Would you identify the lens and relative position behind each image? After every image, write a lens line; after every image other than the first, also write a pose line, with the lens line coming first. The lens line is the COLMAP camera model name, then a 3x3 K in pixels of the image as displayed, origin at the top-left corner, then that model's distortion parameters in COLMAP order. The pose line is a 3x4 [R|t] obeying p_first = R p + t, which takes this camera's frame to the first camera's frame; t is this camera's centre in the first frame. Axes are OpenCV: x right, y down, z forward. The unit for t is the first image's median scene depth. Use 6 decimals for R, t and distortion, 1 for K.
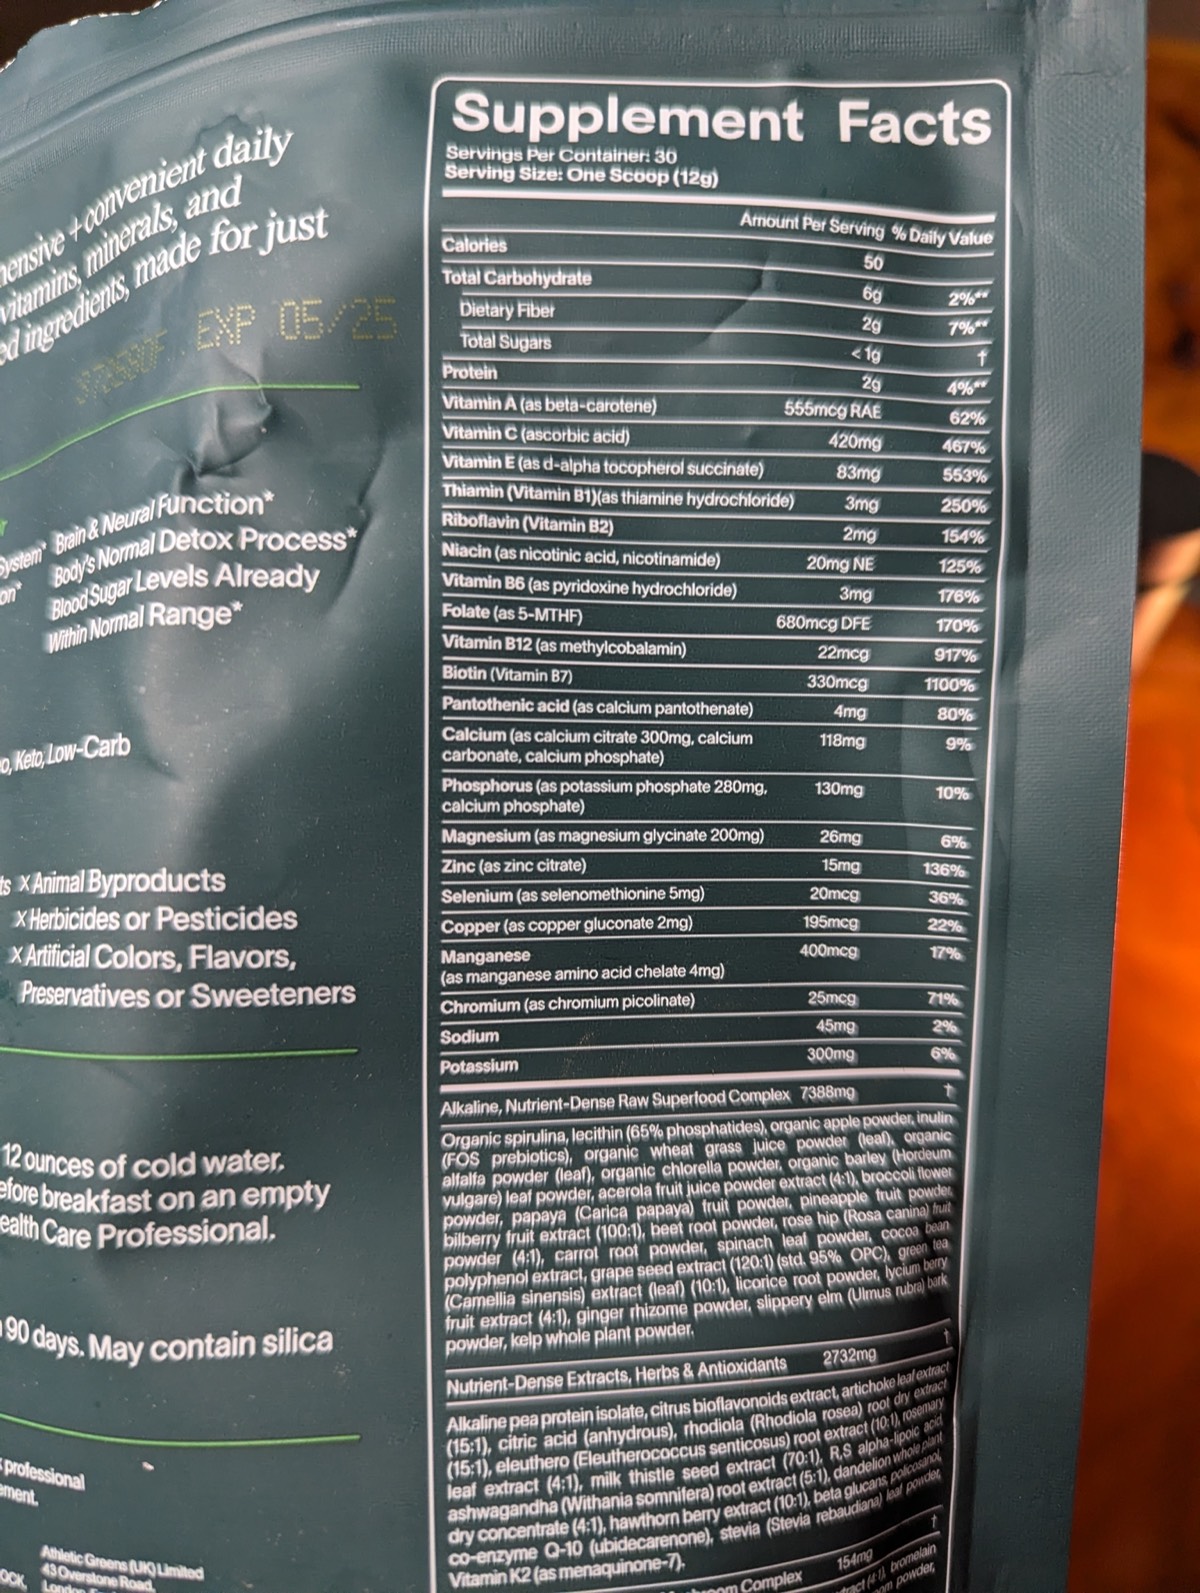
lens RADIAL K [[1197.6, 0, 553.0], [0, 1197.6, 812.2], [0, 0, 1]] dist [-0.018657, 0.003423]
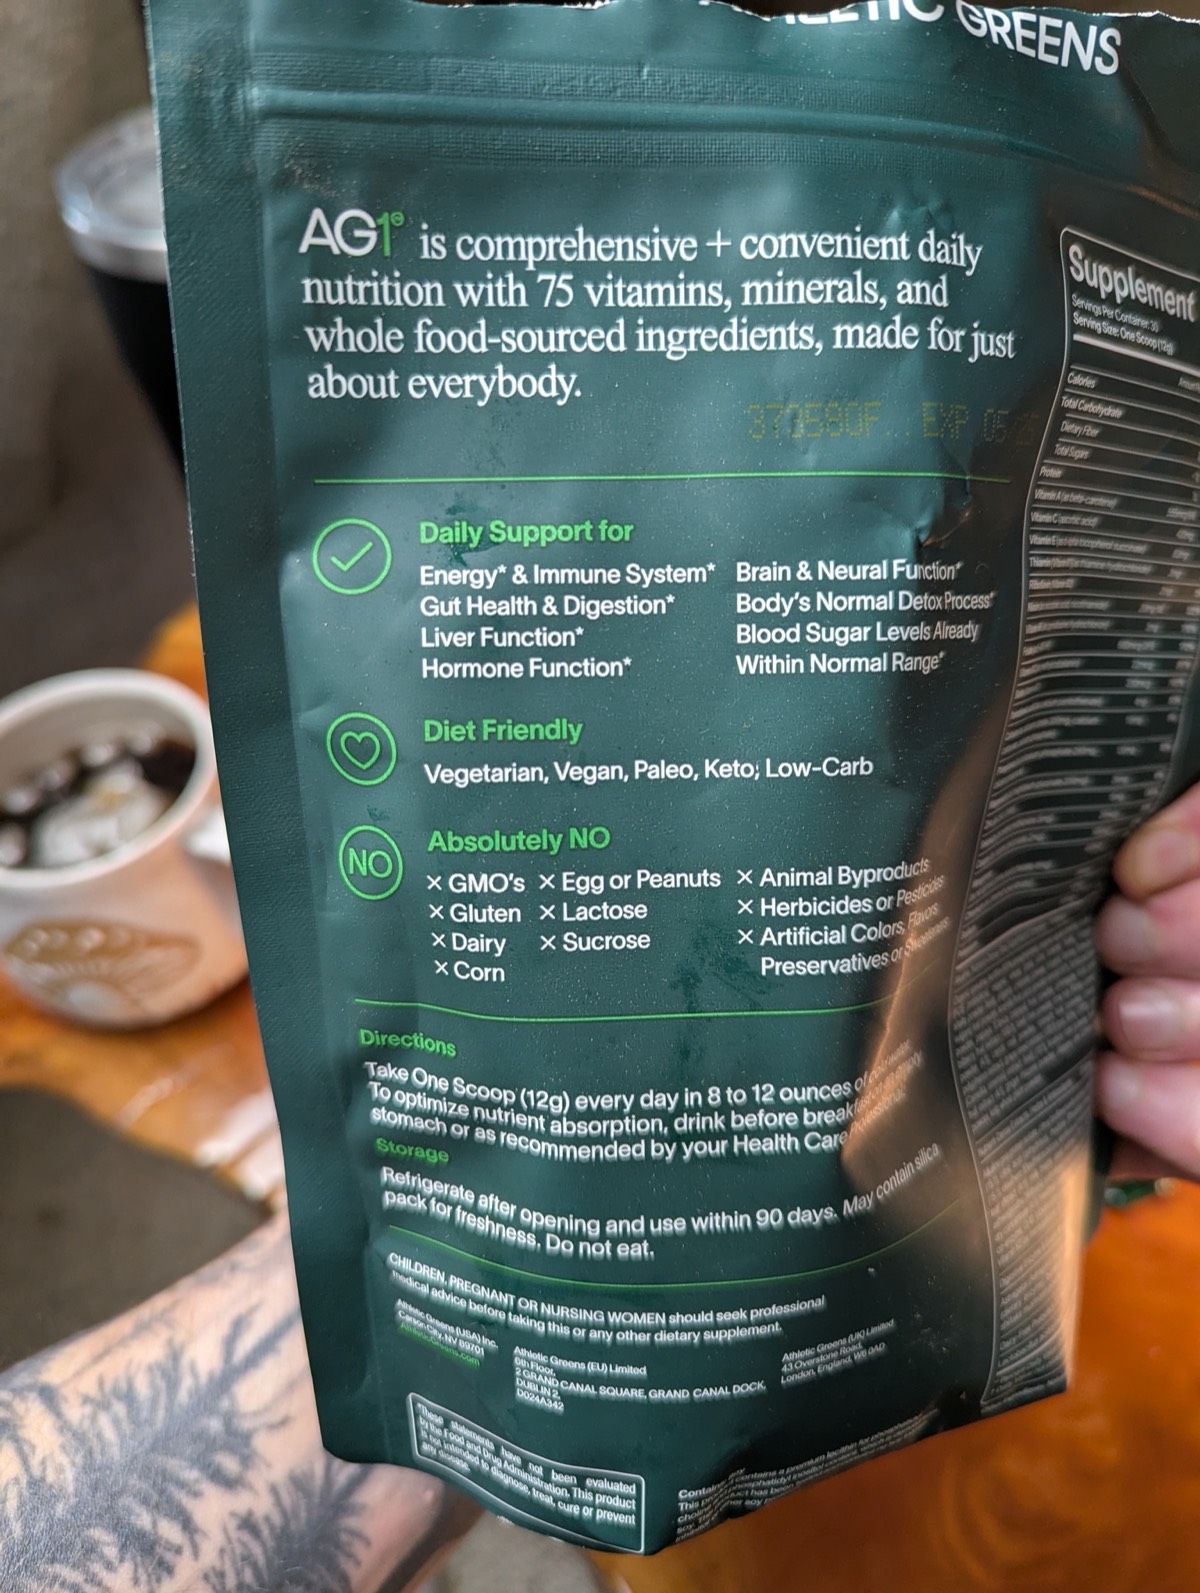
lens RADIAL K [[1197.6, 0, 595.3], [0, 1197.6, 799.3], [0, 0, 1]] dist [-0.018657, 0.003423]
pose [[0.779292, -0.110535, 0.616835, -1.343368], [-0.041891, 0.972930, 0.227270, -0.292895], [-0.625259, -0.202950, 0.753566, 0.230830]]
